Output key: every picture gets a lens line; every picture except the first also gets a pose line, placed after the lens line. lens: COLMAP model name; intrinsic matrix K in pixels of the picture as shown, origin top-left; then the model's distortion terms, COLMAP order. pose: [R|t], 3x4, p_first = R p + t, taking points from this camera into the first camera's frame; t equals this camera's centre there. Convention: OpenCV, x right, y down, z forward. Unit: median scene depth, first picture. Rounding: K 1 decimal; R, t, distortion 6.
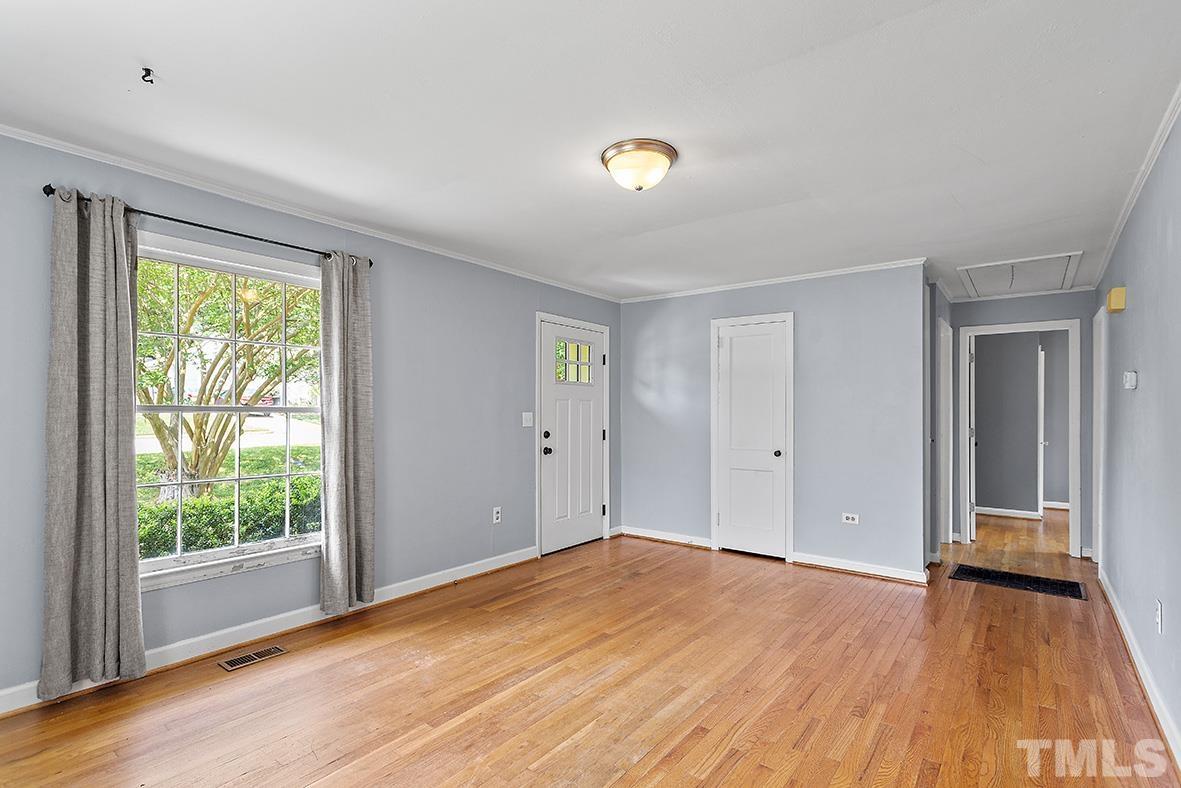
lens RADIAL K [[573.5, 0, 589.4], [0, 573.5, 414.4], [0, 0, 1]] dist [-0.002301, -0.000162]
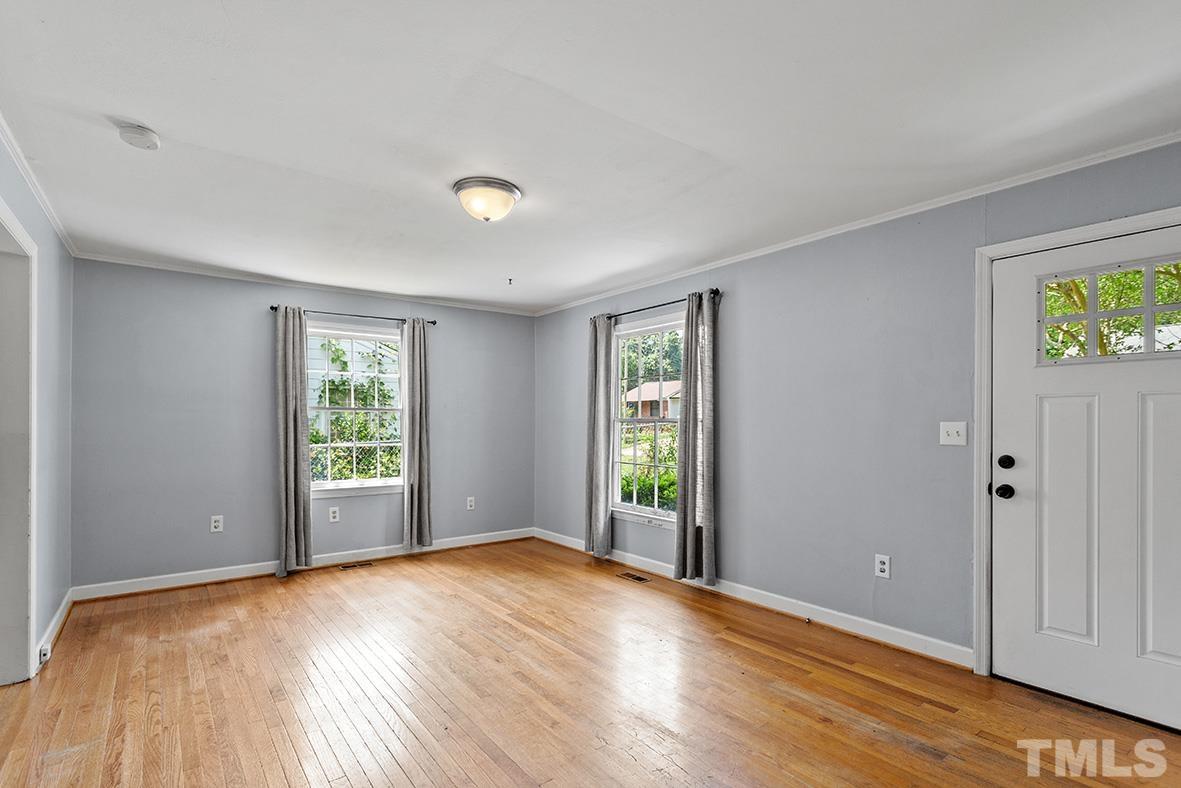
lens RADIAL K [[577.4, 0, 591.0], [0, 577.4, 418.9], [0, 0, 1]] dist [0.010987, -0.000450]
pose [[-0.270363, -0.012312, -0.962680, 0.646539], [-0.007199, 0.999916, -0.010767, 0.003147], [0.962732, 0.004019, -0.270429, 0.863516]]
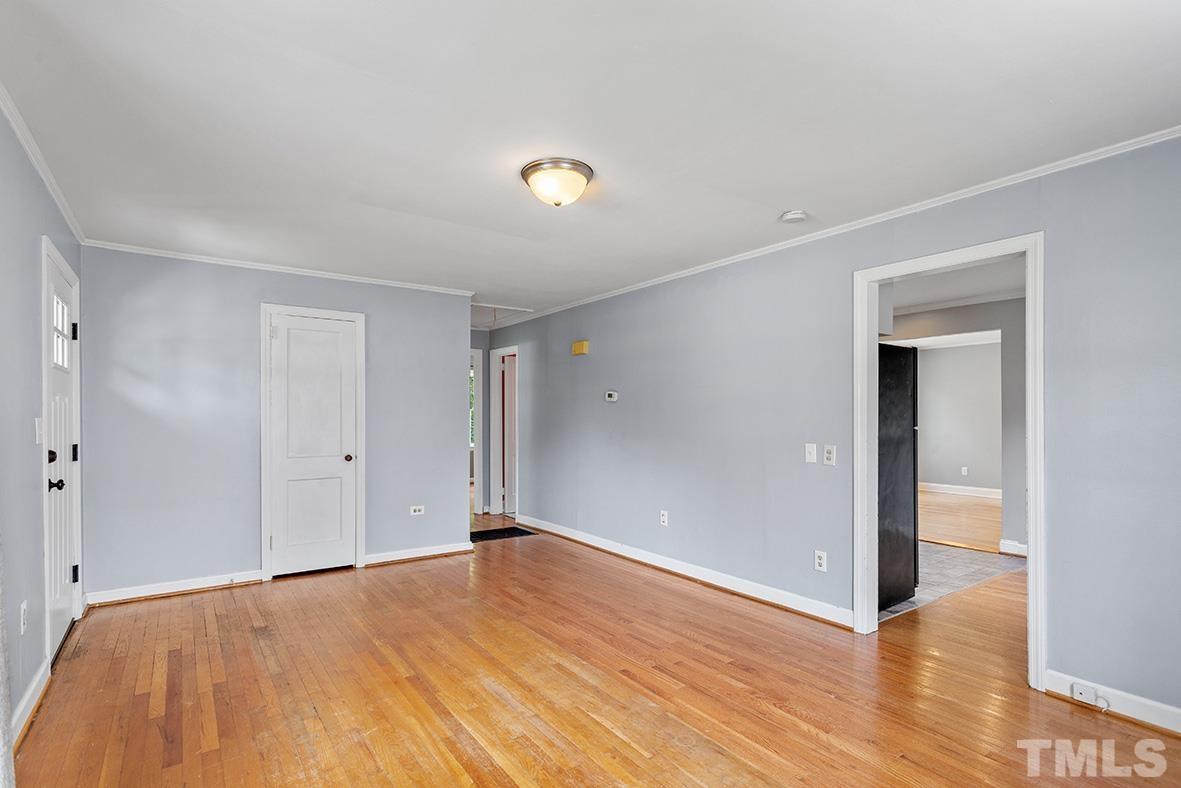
lens RADIAL K [[573.5, 0, 589.4], [0, 573.5, 414.4], [0, 0, 1]] dist [-0.002301, -0.000162]
pose [[0.289628, -0.006249, 0.957119, -0.519823], [0.007318, 0.999964, 0.004314, -0.006566], [-0.957111, 0.005755, 0.289663, 0.365572]]
